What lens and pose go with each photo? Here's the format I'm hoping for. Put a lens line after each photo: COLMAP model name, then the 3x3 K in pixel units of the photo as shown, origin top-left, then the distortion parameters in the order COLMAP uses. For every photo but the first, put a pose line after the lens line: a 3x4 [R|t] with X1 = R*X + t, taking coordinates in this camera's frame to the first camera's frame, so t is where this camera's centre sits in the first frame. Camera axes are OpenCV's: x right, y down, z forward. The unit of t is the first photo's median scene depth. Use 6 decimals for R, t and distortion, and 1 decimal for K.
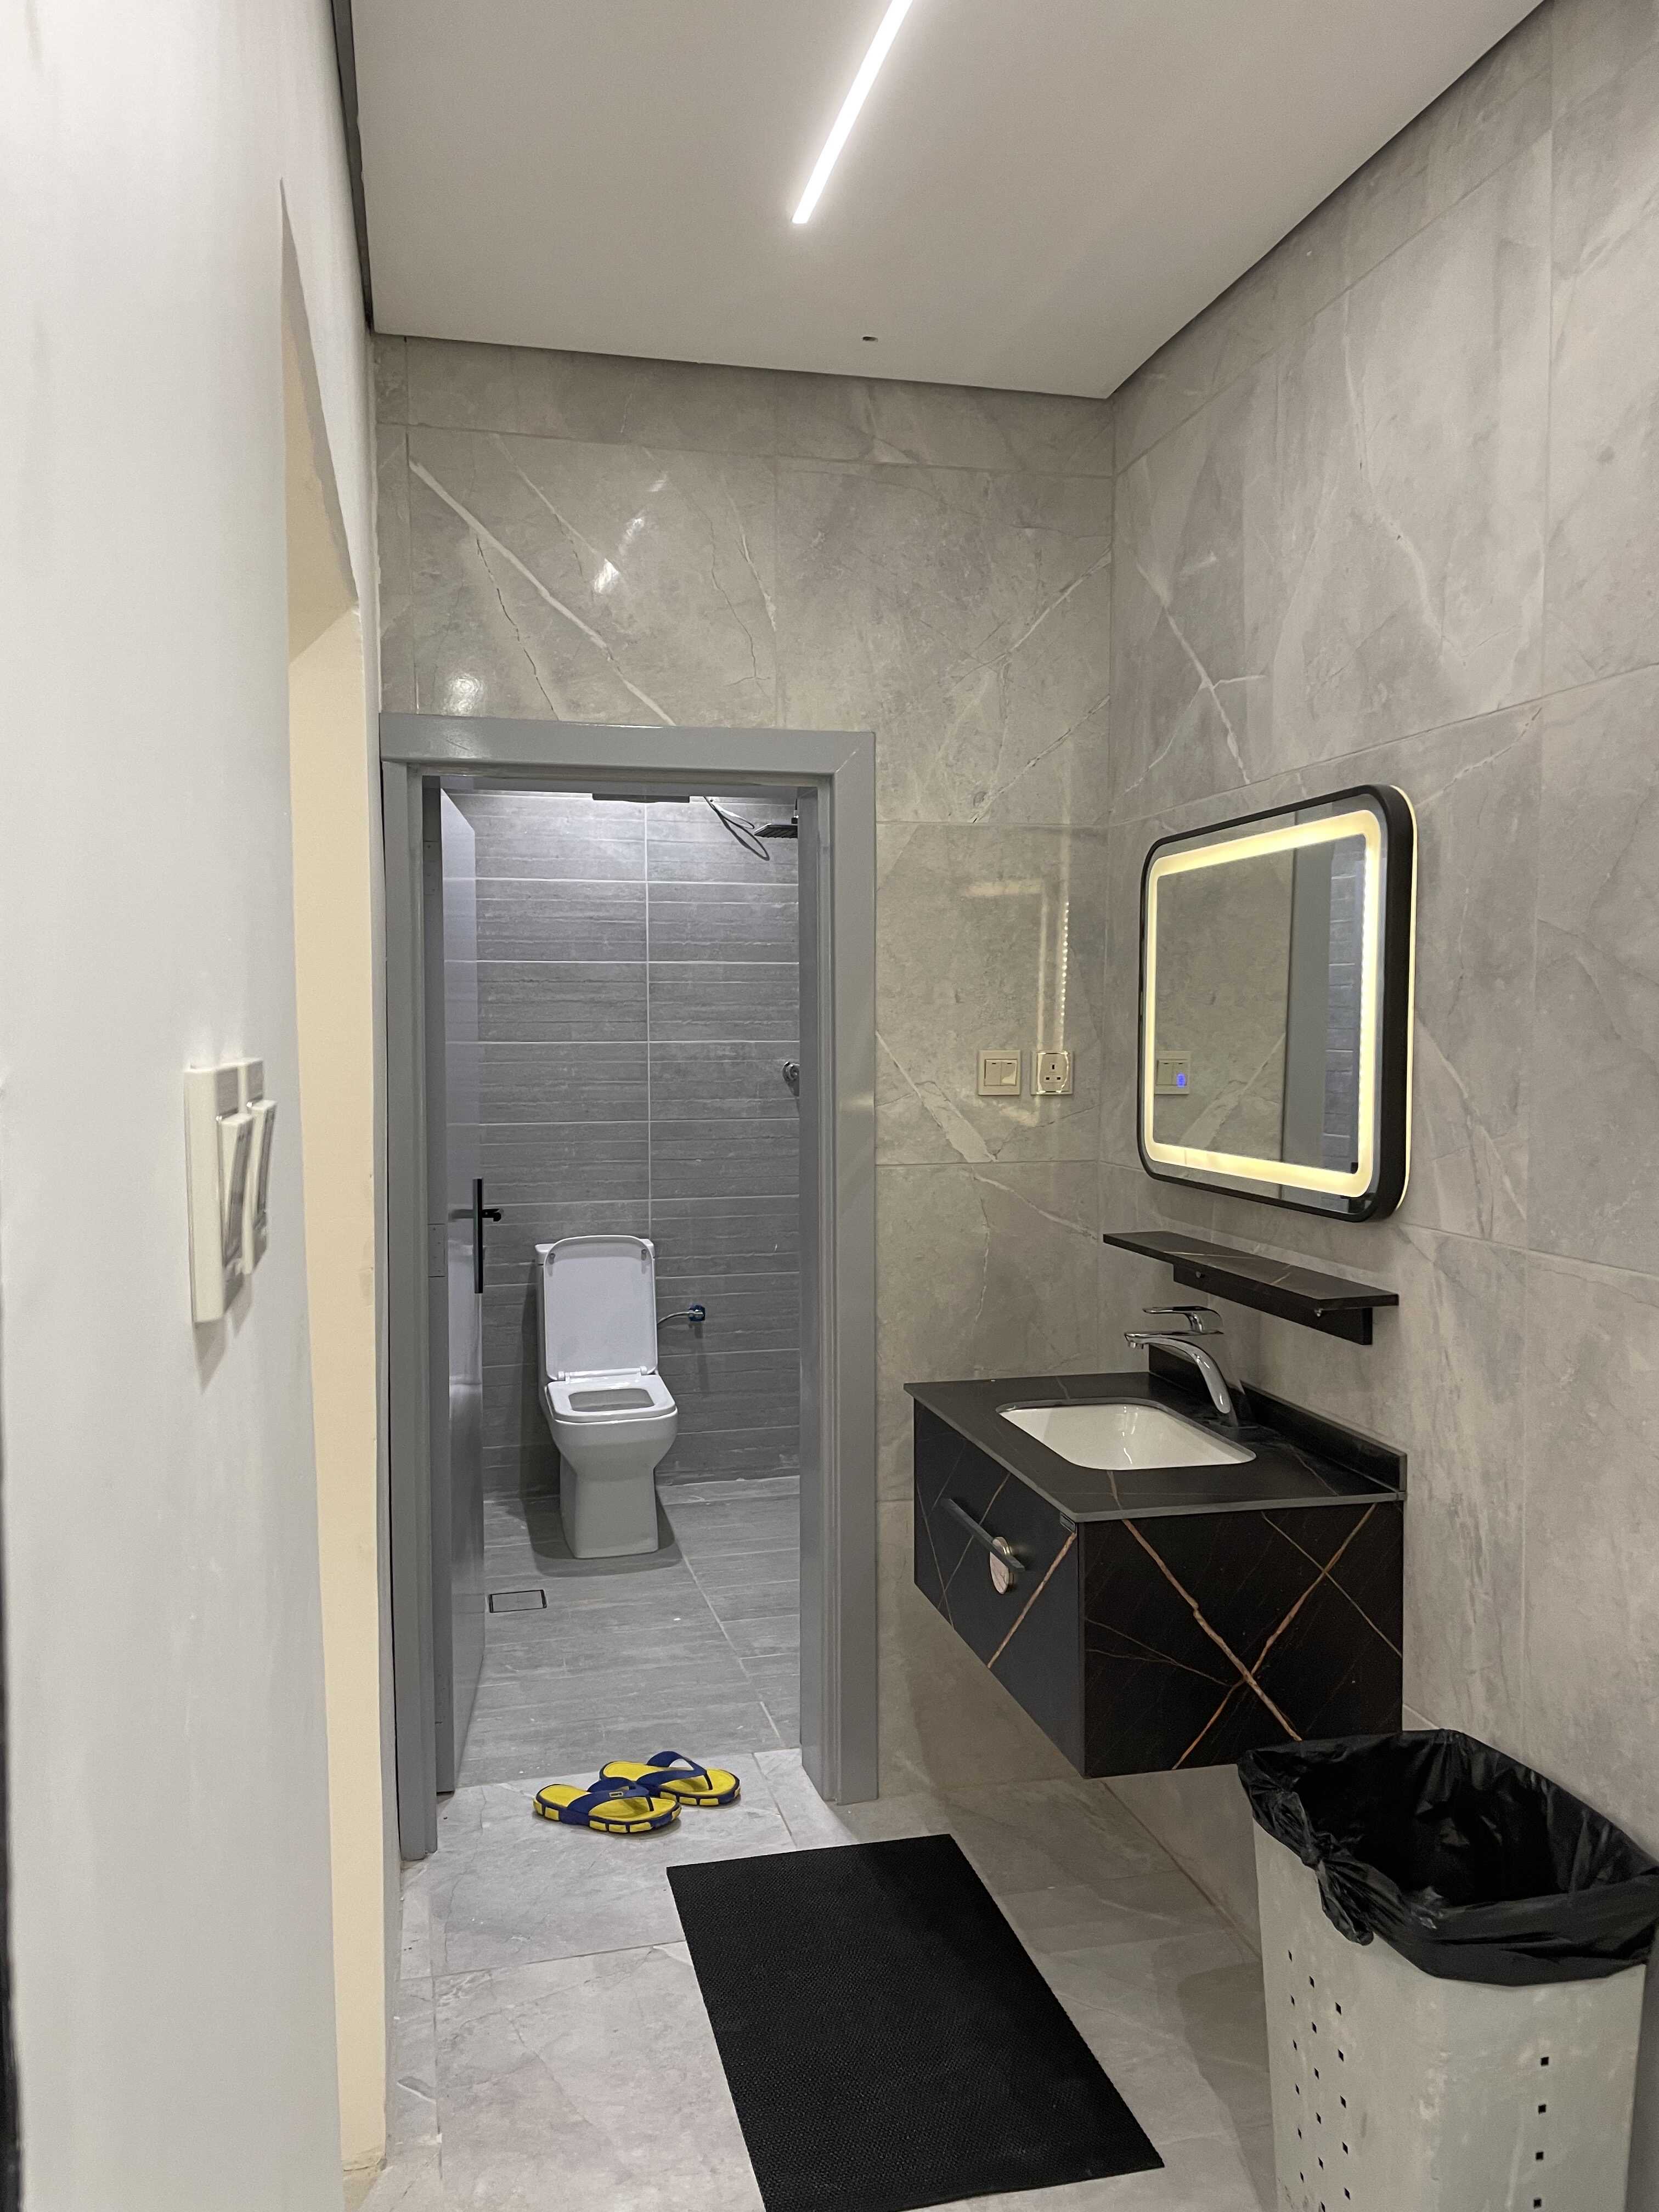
lens RADIAL K [[1711.4, 0, 826.5], [0, 1711.4, 1117.5], [0, 0, 1]] dist [0.086548, -0.124849]
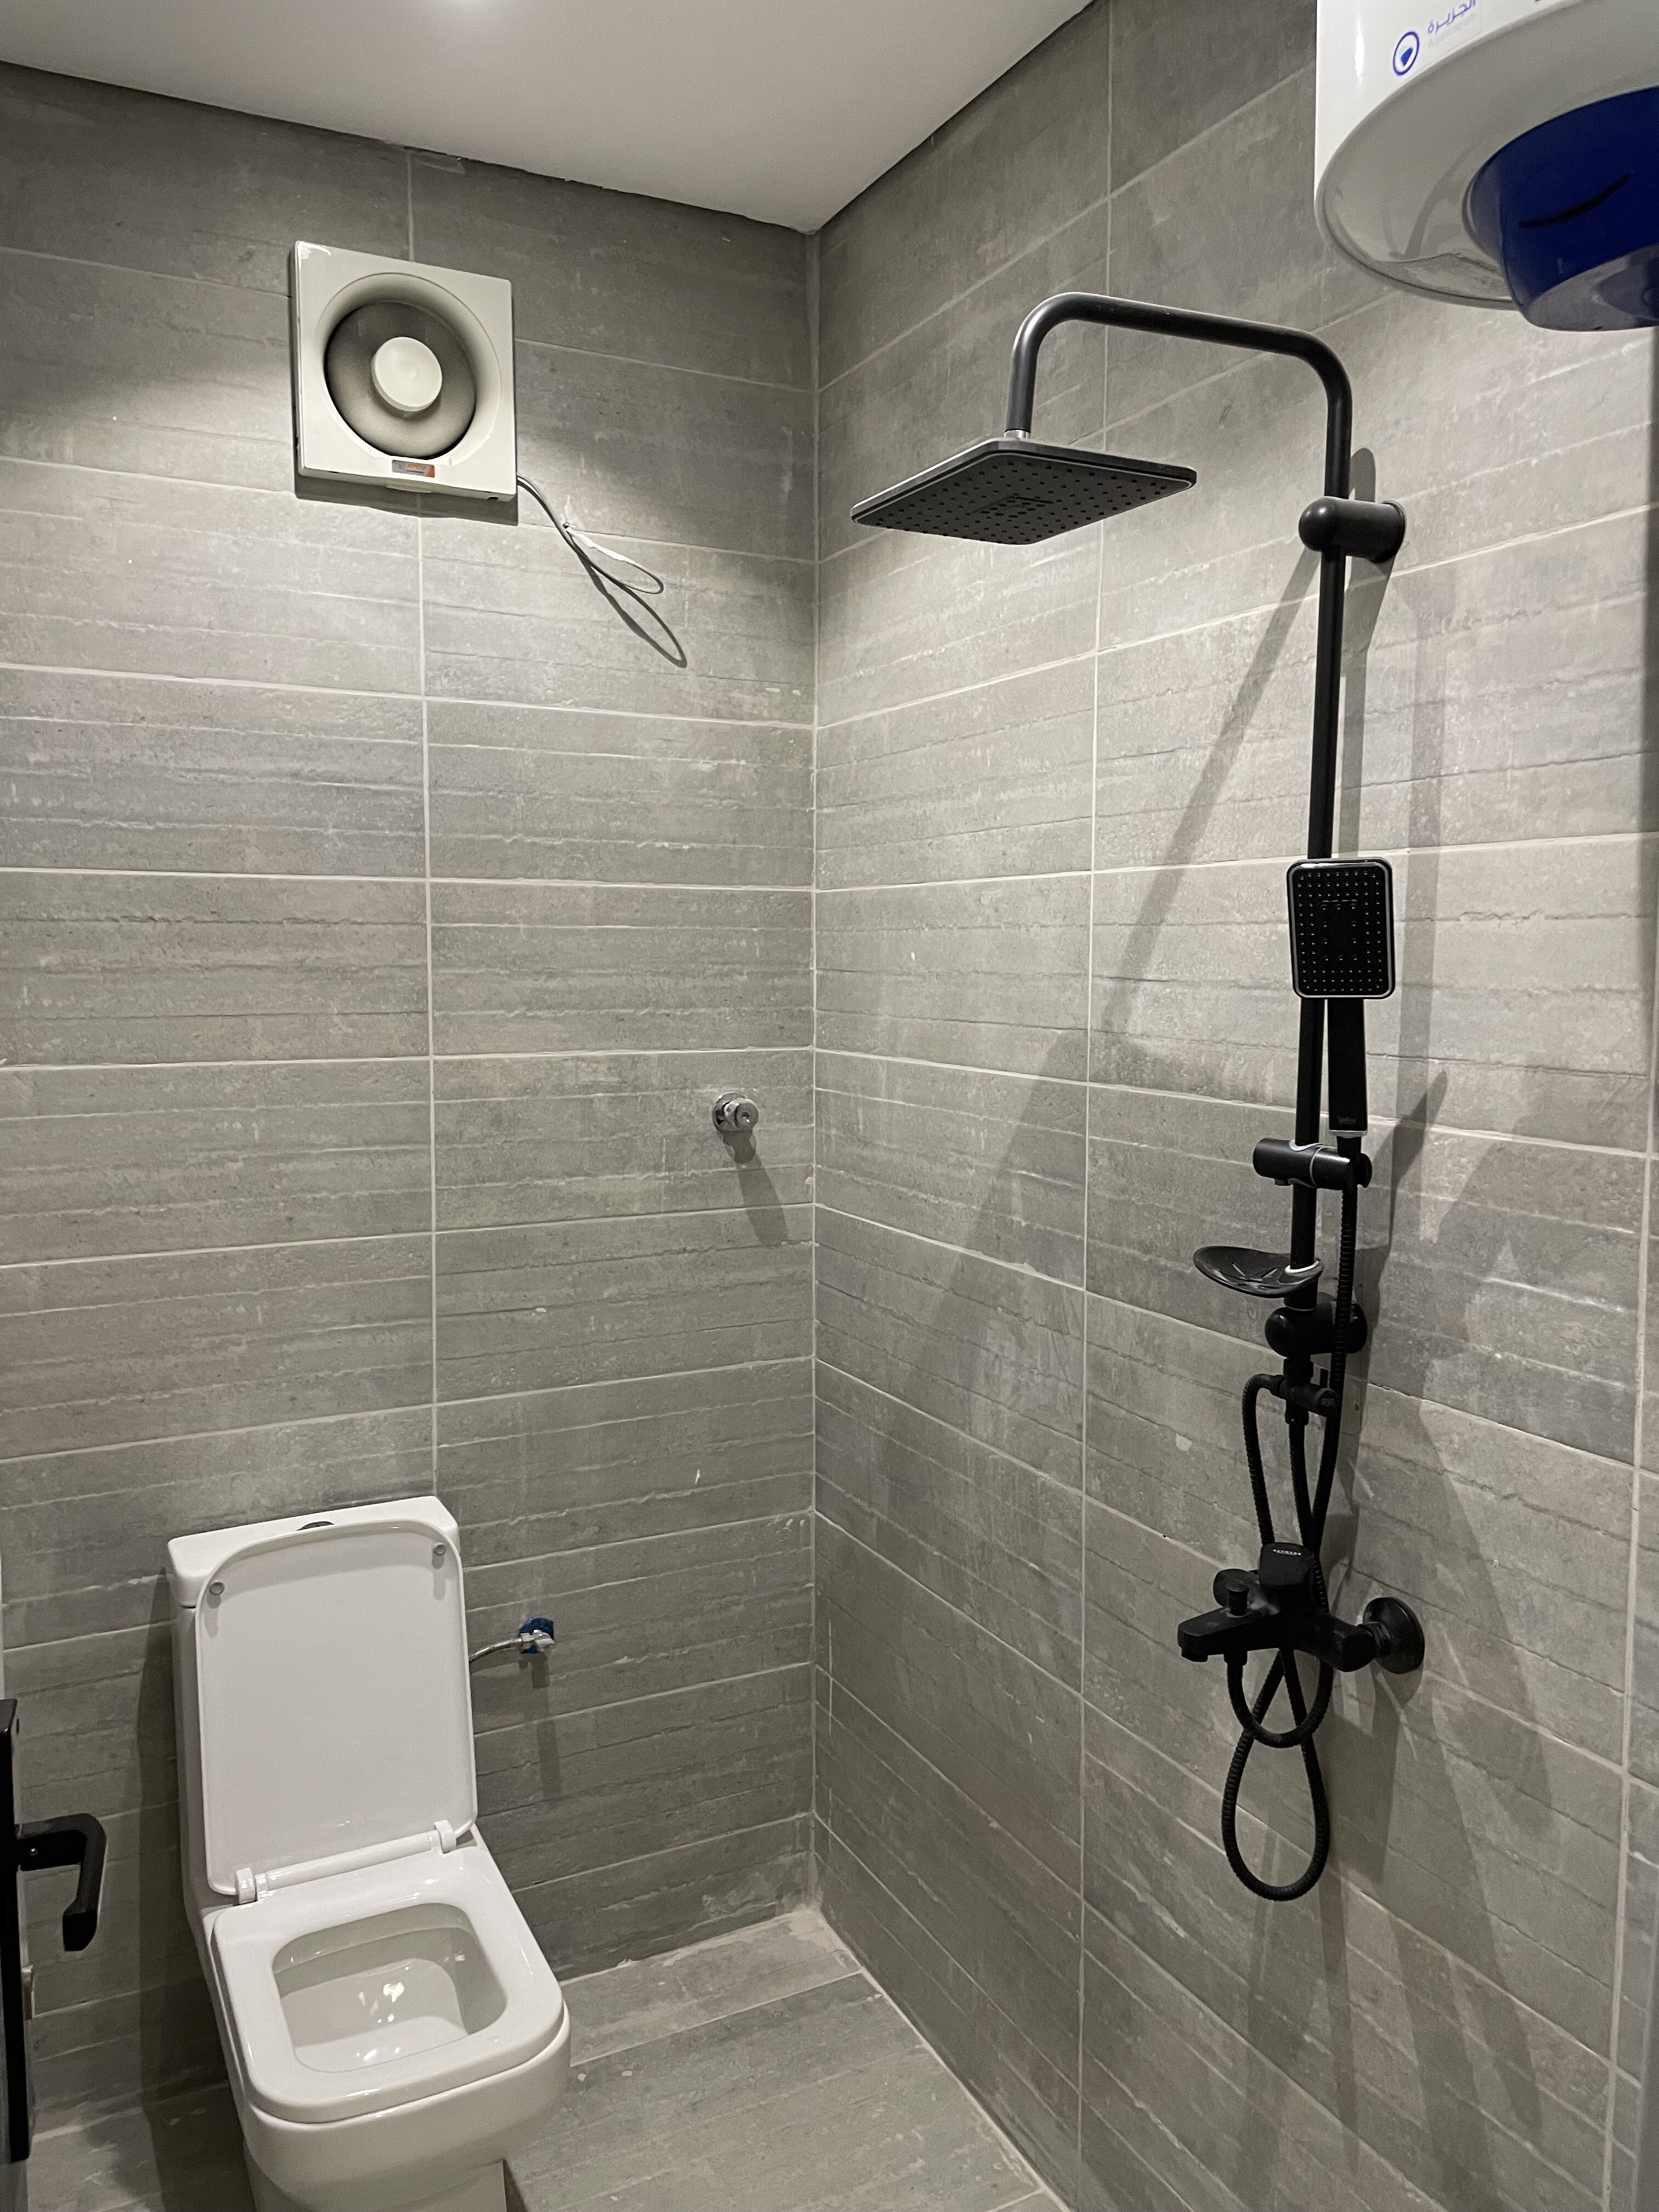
lens RADIAL K [[1711.4, 0, 843.8], [0, 1711.4, 1089.1], [0, 0, 1]] dist [0.086548, -0.124849]
pose [[0.971838, -0.010115, 0.235433, -0.105172], [0.002402, 0.999452, 0.033022, -0.050659], [-0.235638, -0.031527, 0.971329, 0.536622]]
